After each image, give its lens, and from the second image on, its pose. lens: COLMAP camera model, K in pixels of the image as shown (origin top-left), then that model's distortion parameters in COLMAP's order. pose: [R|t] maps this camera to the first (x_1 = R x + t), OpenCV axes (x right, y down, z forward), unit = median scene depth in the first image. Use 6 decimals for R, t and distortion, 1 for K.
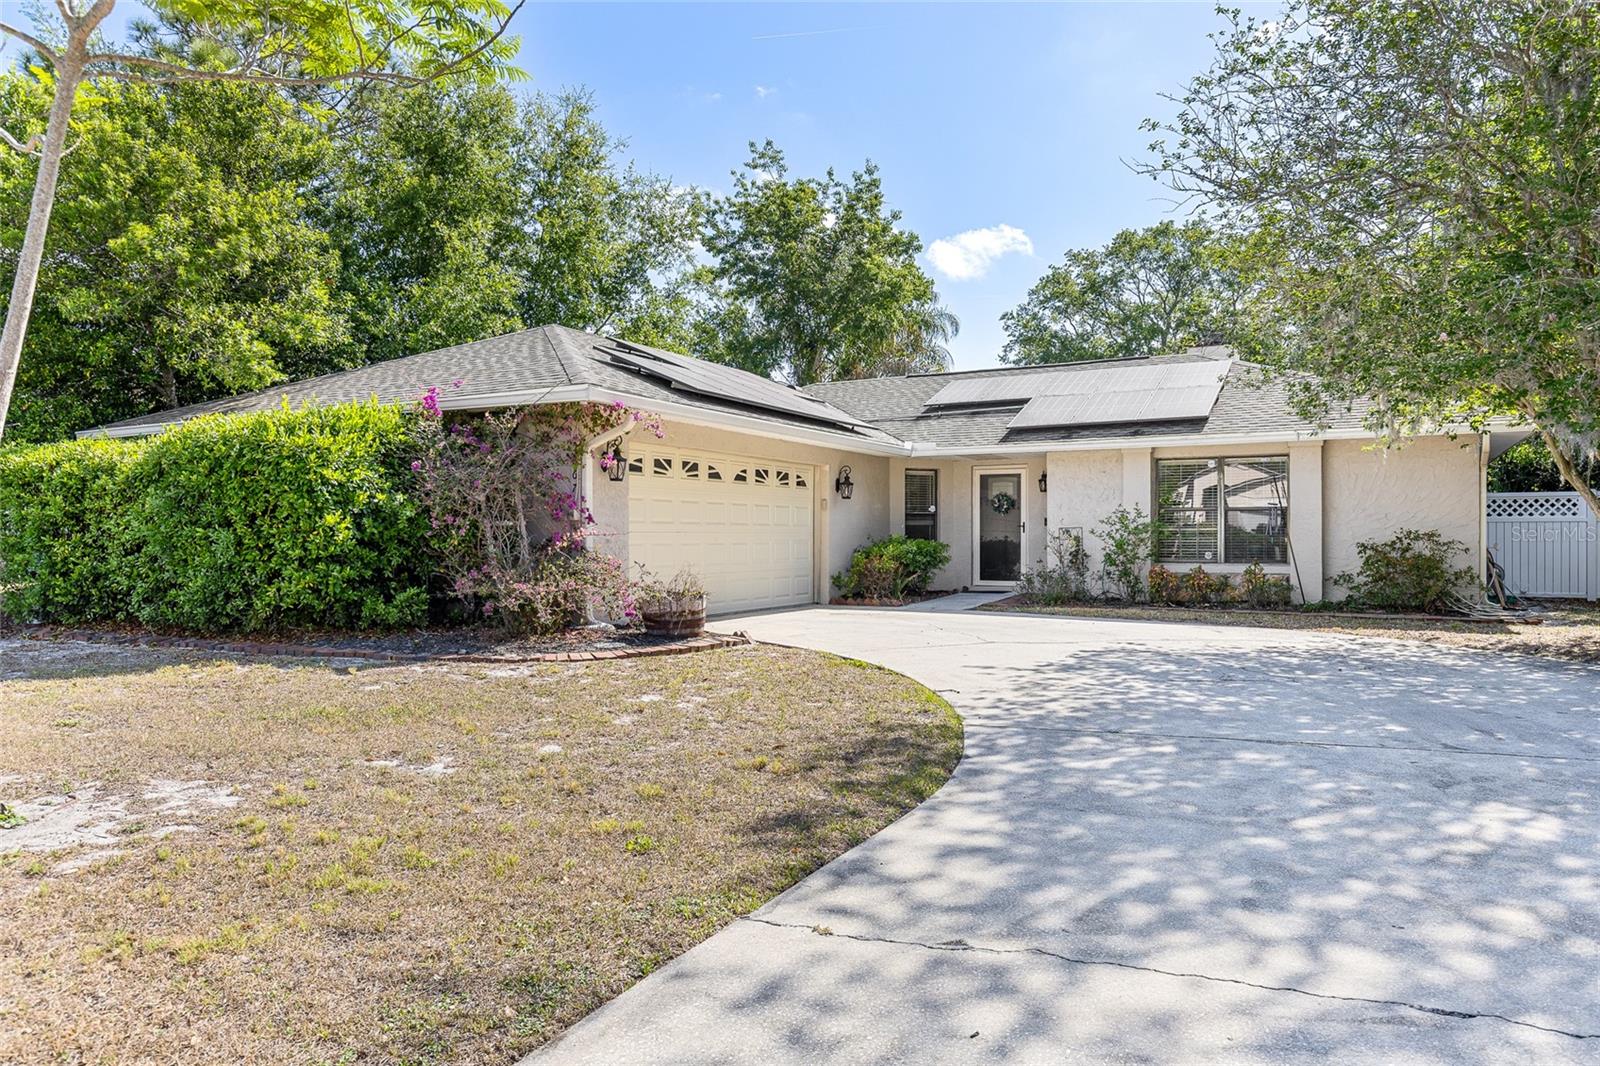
lens RADIAL K [[1106.3, 0, 752.5], [0, 1106.3, 537.4], [0, 0, 1]] dist [-0.051175, -0.000752]
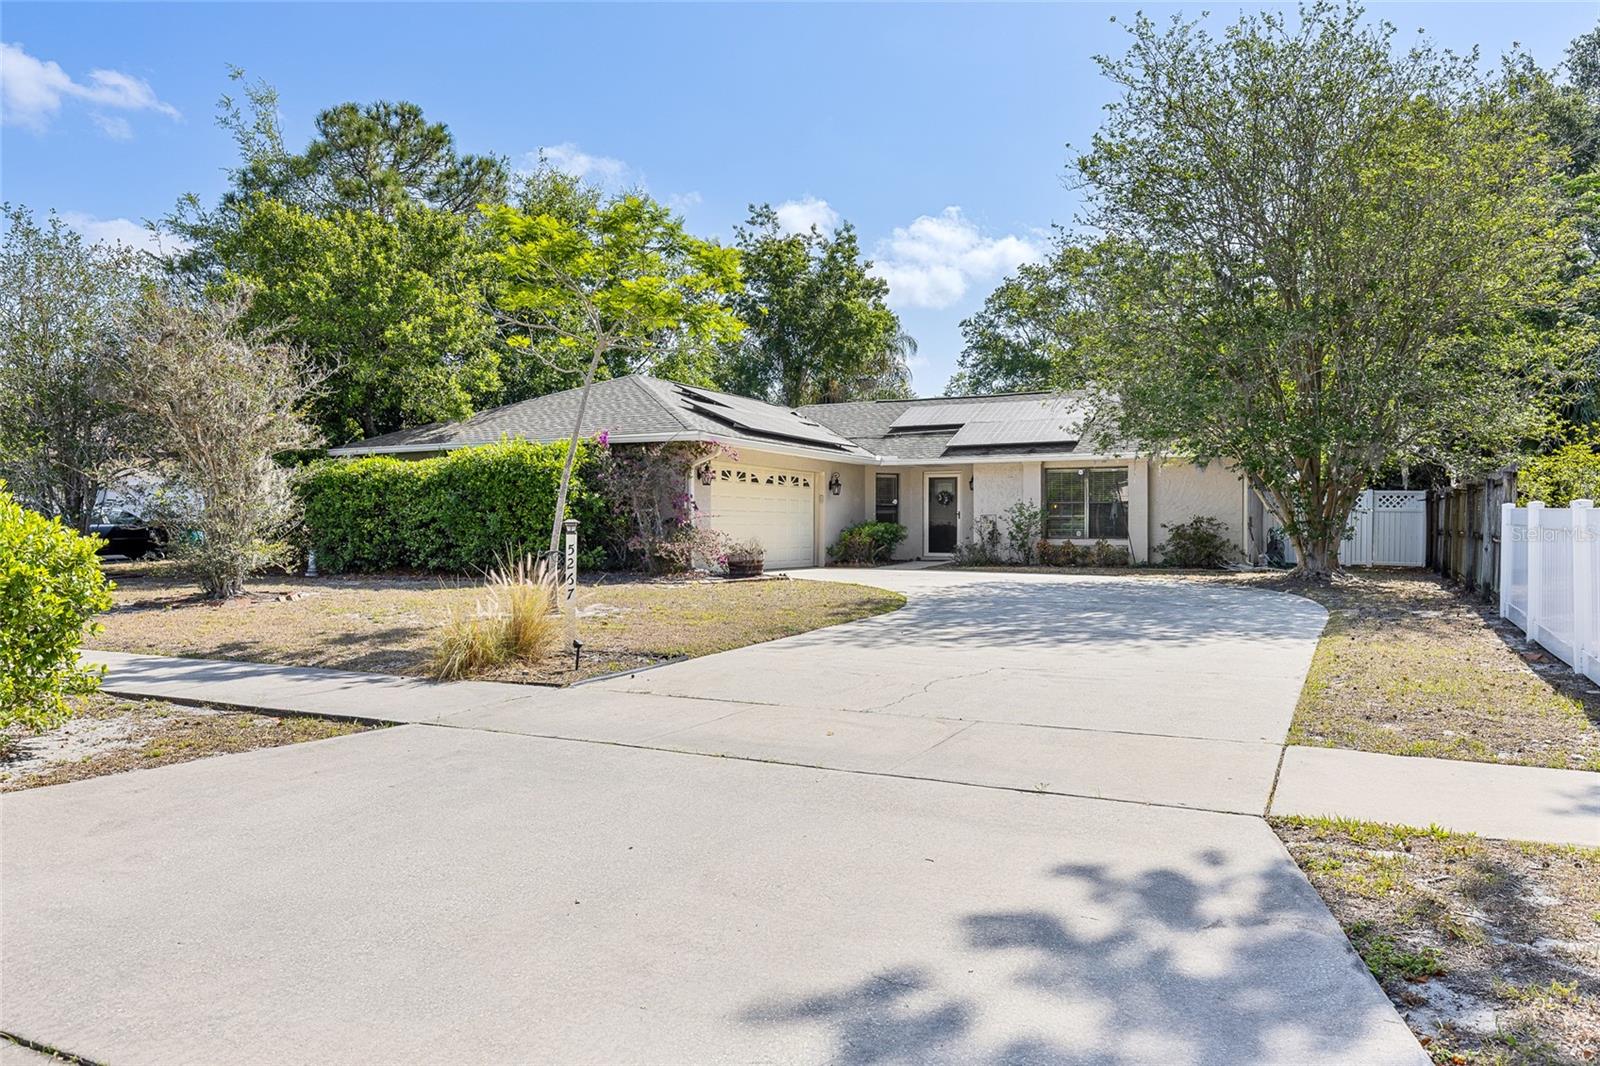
lens RADIAL K [[1106.3, 0, 801.1], [0, 1106.3, 531.3], [0, 0, 1]] dist [-0.051175, -0.000752]
pose [[0.997252, 0.000888, 0.074073, -0.070528], [-0.001093, 0.999996, 0.002723, 0.009425], [-0.074070, -0.002796, 0.997249, -0.458423]]
